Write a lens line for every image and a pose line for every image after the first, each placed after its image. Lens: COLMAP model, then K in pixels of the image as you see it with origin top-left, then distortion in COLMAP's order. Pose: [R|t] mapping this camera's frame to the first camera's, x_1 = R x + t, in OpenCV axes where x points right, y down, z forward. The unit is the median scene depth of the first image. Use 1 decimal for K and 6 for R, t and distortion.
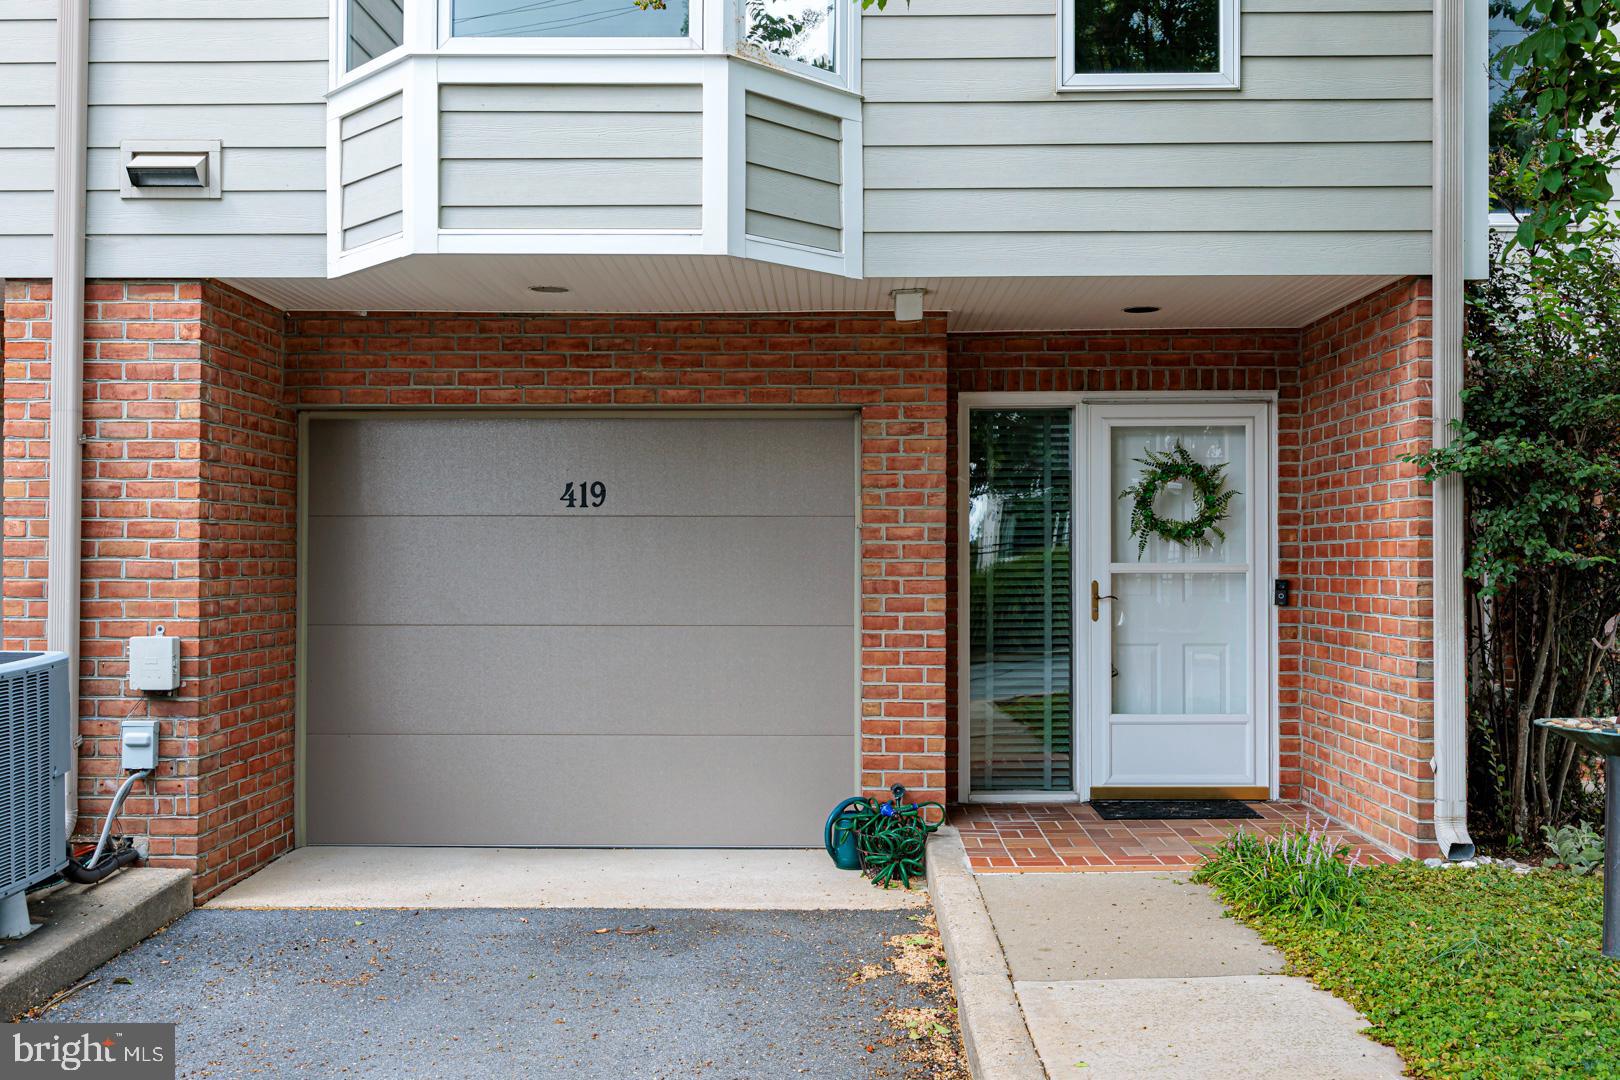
lens RADIAL K [[2709.2, 0, 811.7], [0, 2709.2, 467.1], [0, 0, 1]] dist [-0.027384, 0.073872]
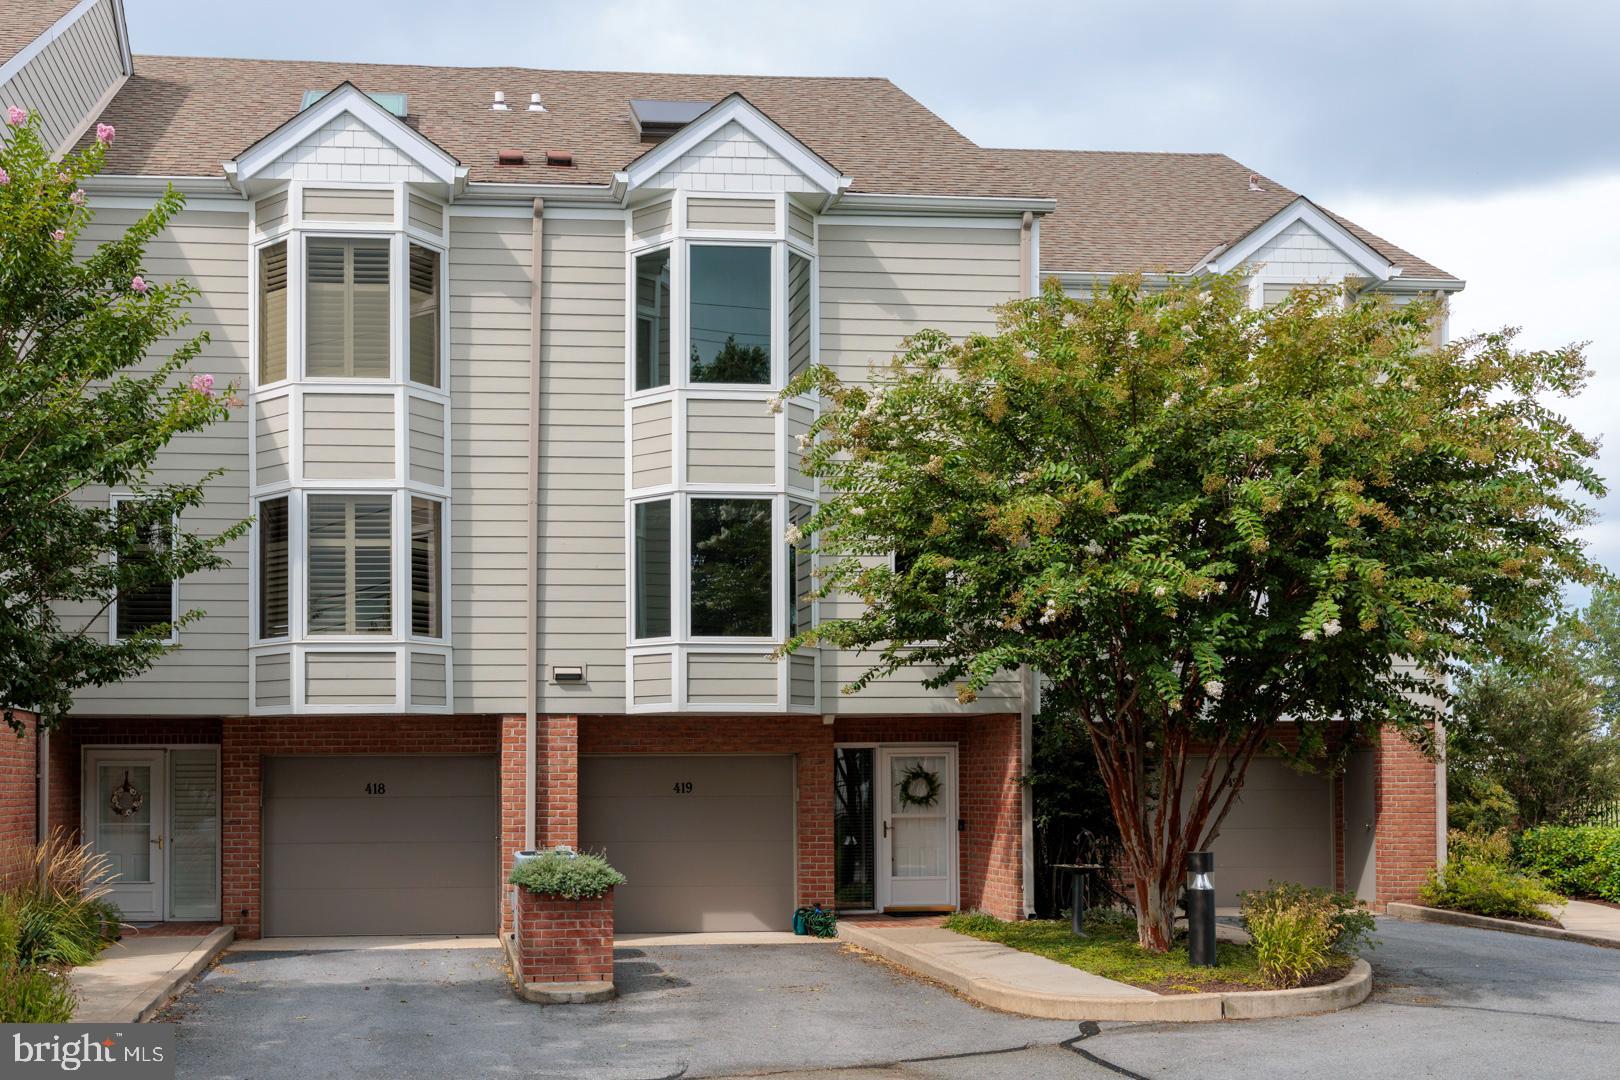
lens RADIAL K [[2709.2, 0, 811.7], [0, 2709.2, 467.1], [0, 0, 1]] dist [-0.027384, 0.073872]
pose [[0.988655, 0.011704, 0.149750, -0.380482], [0.000559, 0.996666, -0.081588, -0.088545], [-0.150206, 0.080746, 0.985352, -1.633690]]
